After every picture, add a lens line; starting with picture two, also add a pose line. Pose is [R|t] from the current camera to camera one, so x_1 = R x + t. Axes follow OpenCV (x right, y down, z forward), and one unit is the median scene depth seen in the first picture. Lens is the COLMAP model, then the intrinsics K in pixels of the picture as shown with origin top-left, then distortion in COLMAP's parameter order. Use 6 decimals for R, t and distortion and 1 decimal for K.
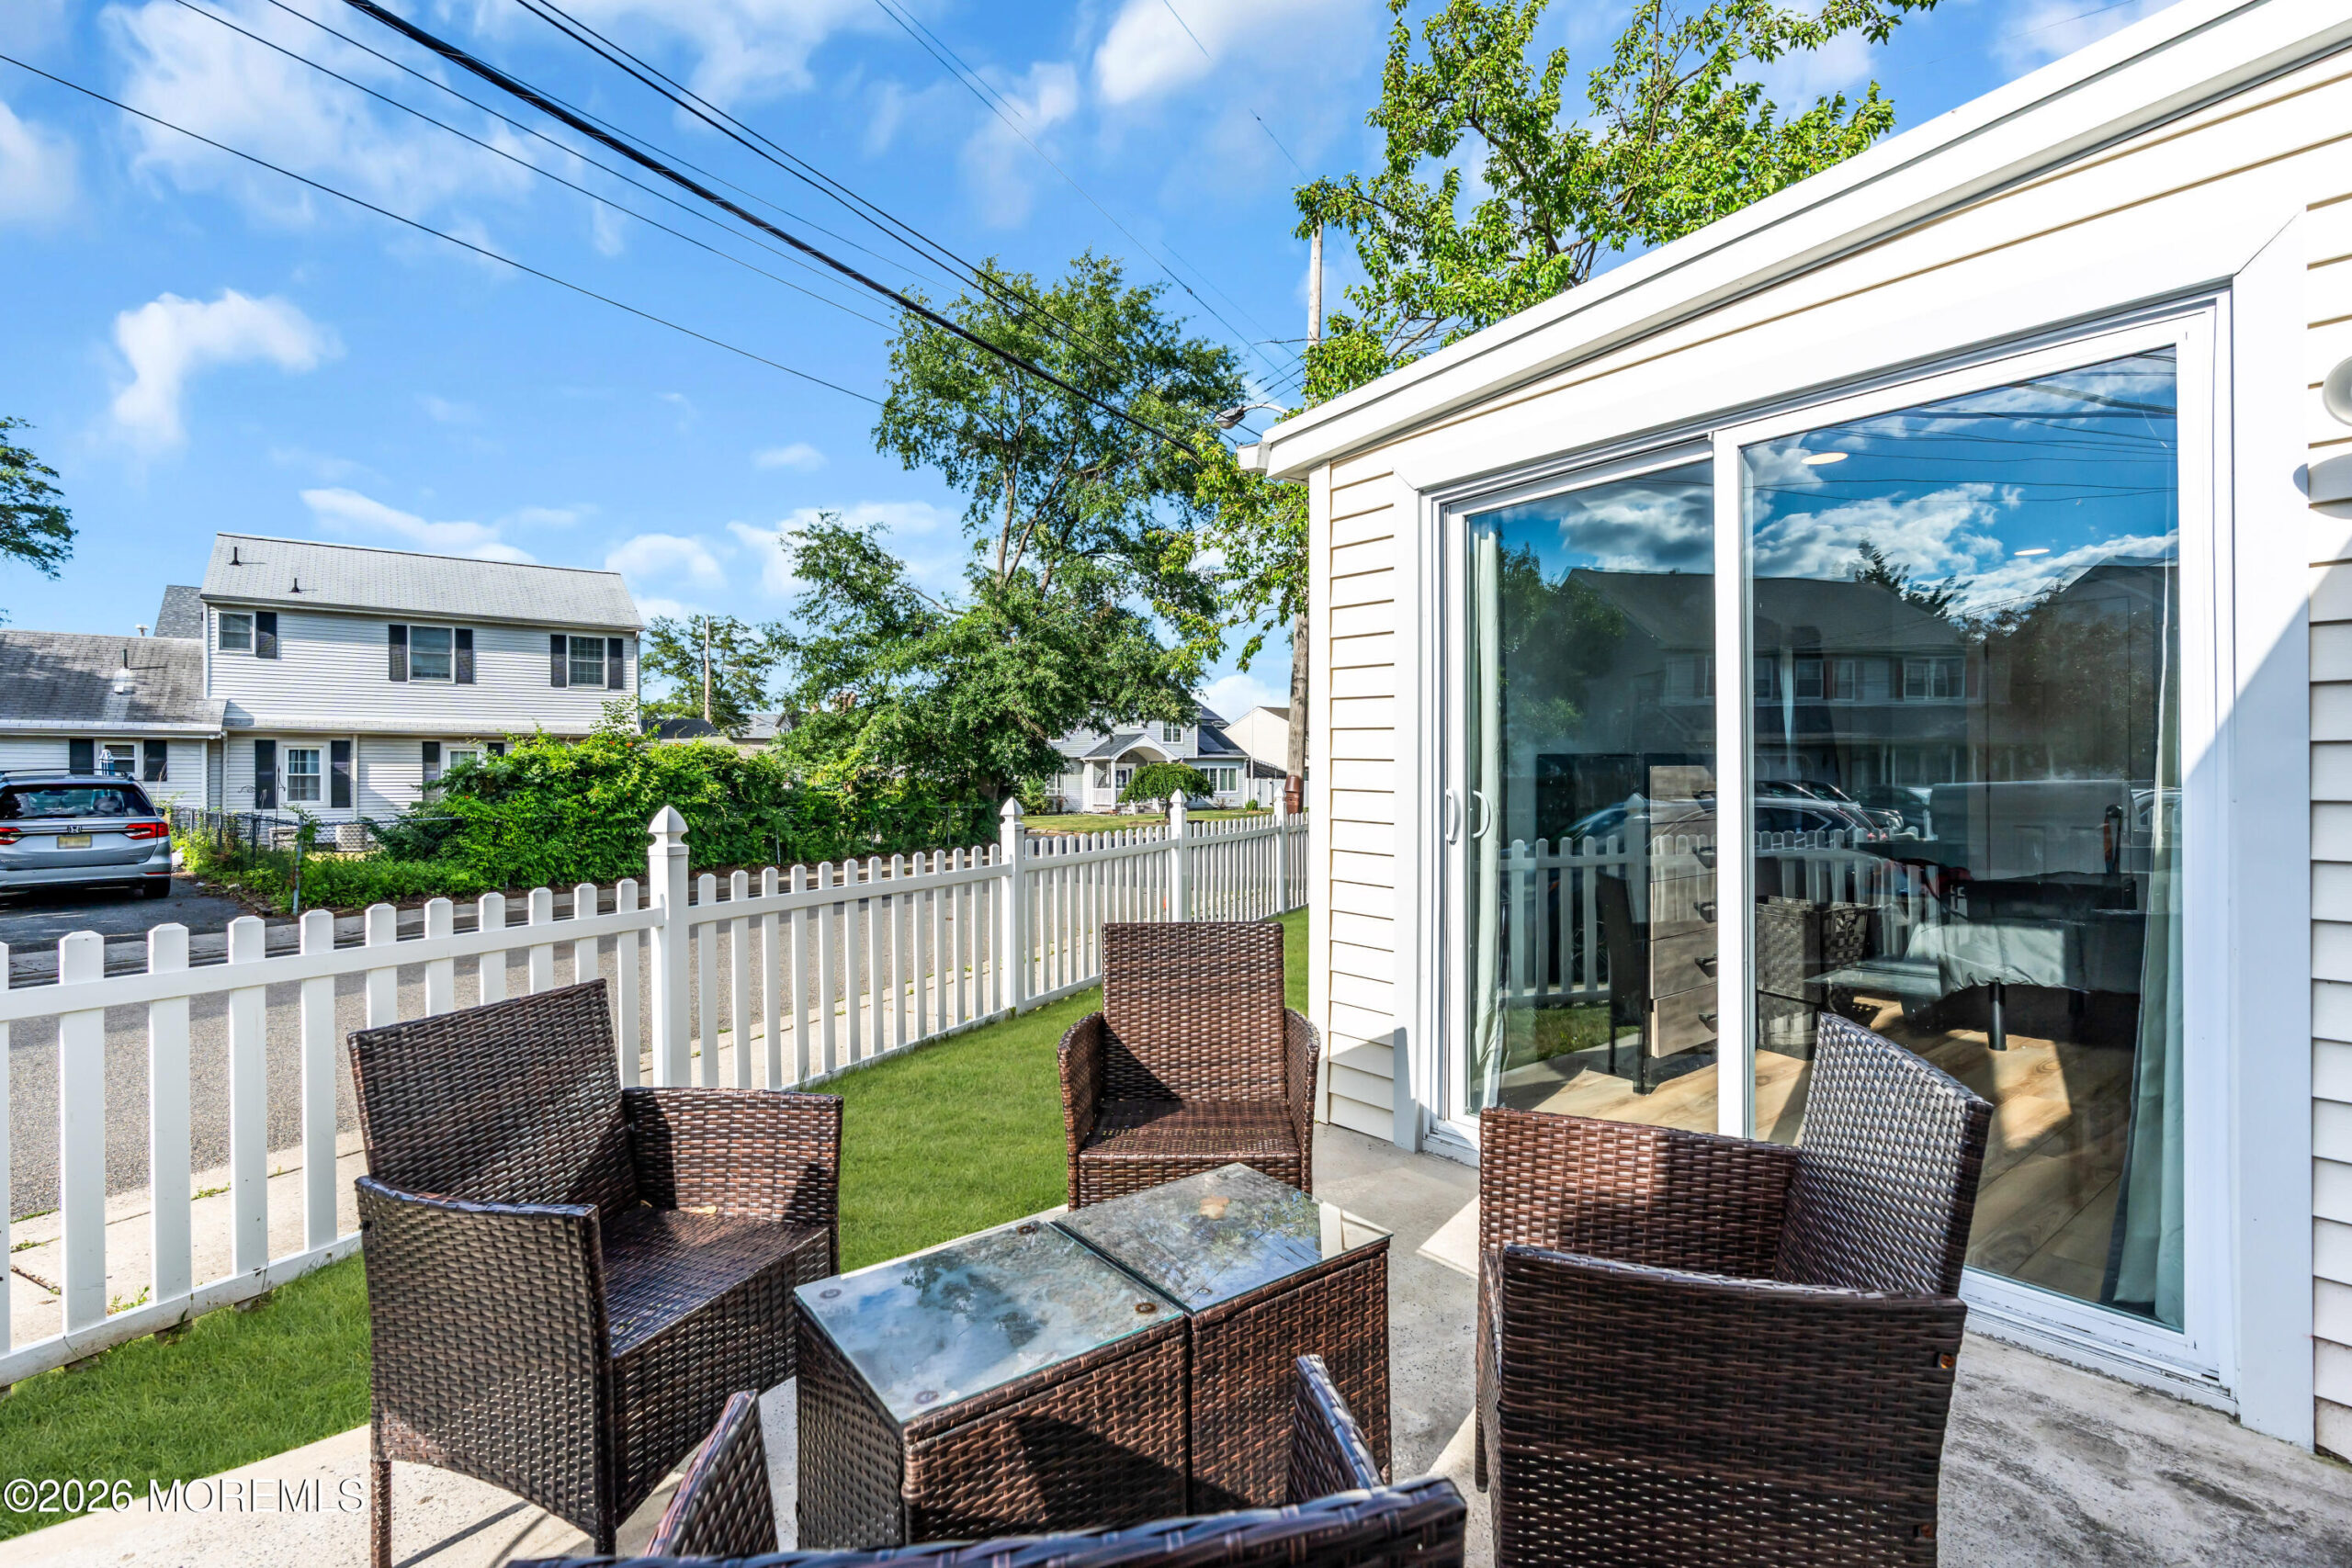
lens RADIAL K [[1080.7, 0, 1175.3], [0, 1080.7, 784.9], [0, 0, 1]] dist [-0.016445, -0.000991]
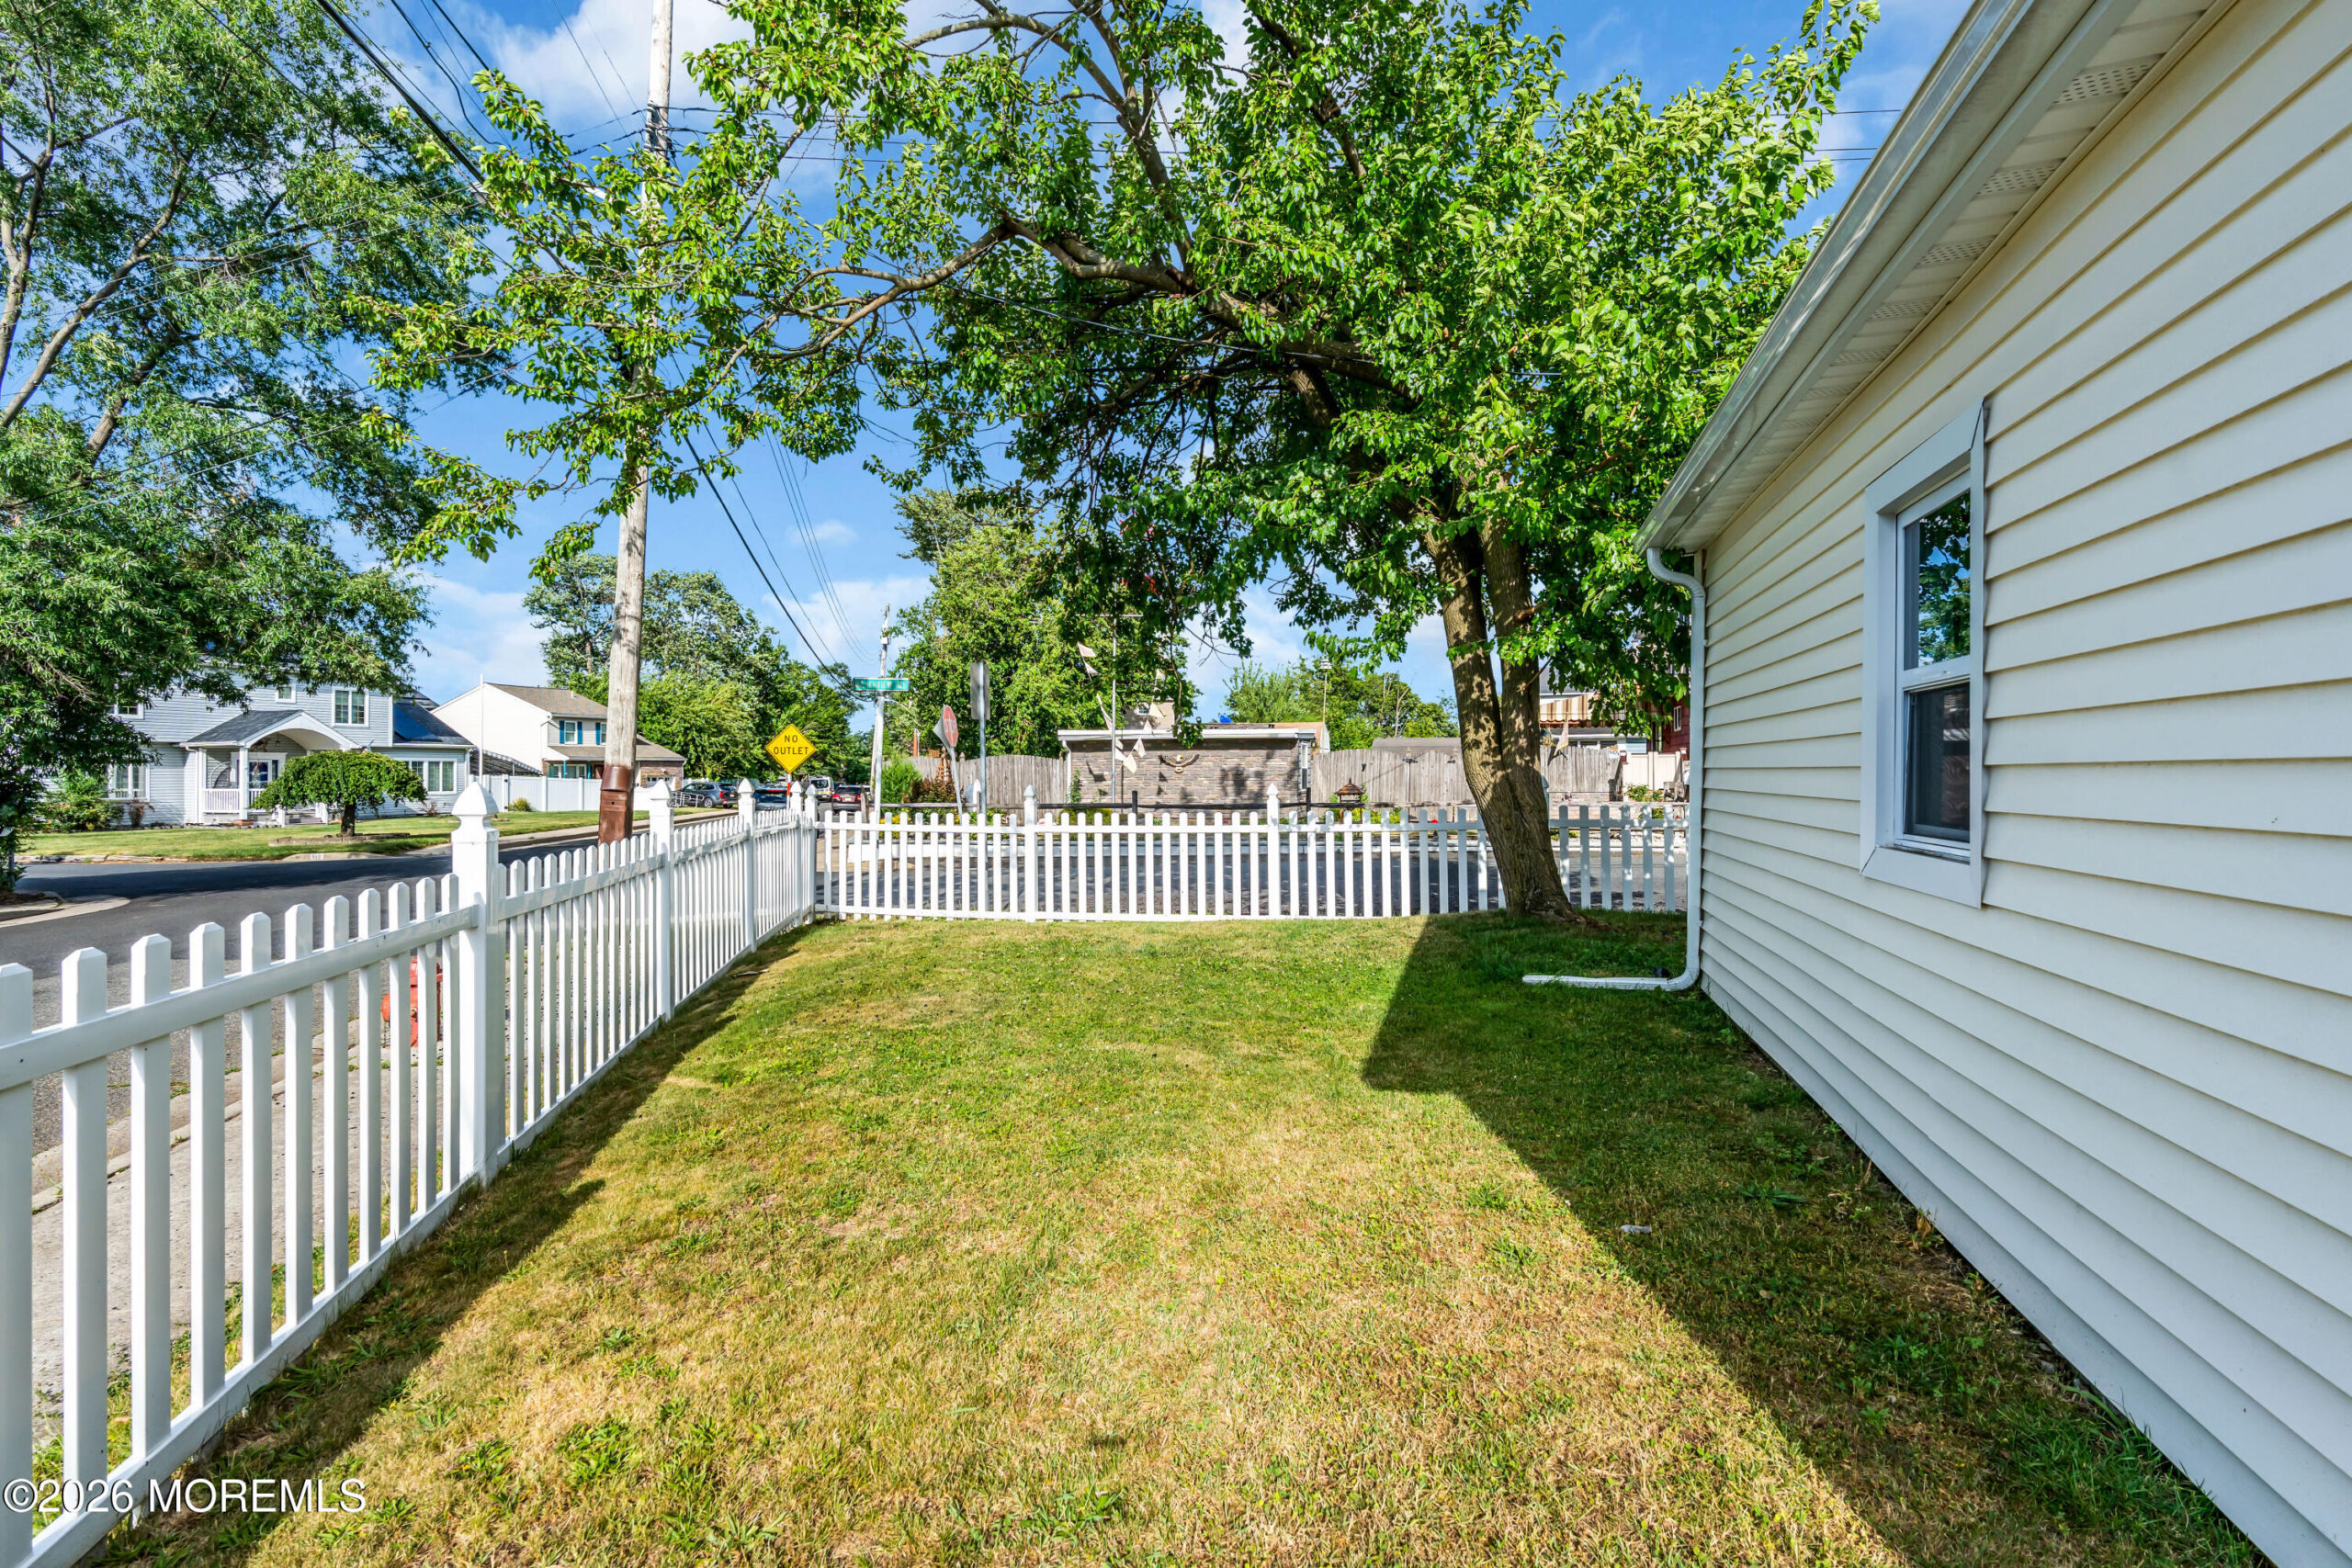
lens RADIAL K [[1124.3, 0, 1177.9], [0, 1124.3, 765.2], [0, 0, 1]] dist [-0.001715, 0.000935]
pose [[0.803370, 0.009137, 0.595411, -0.012061], [0.000638, 0.999868, -0.016206, 0.000815], [-0.595481, 0.013399, 0.803258, 0.160134]]
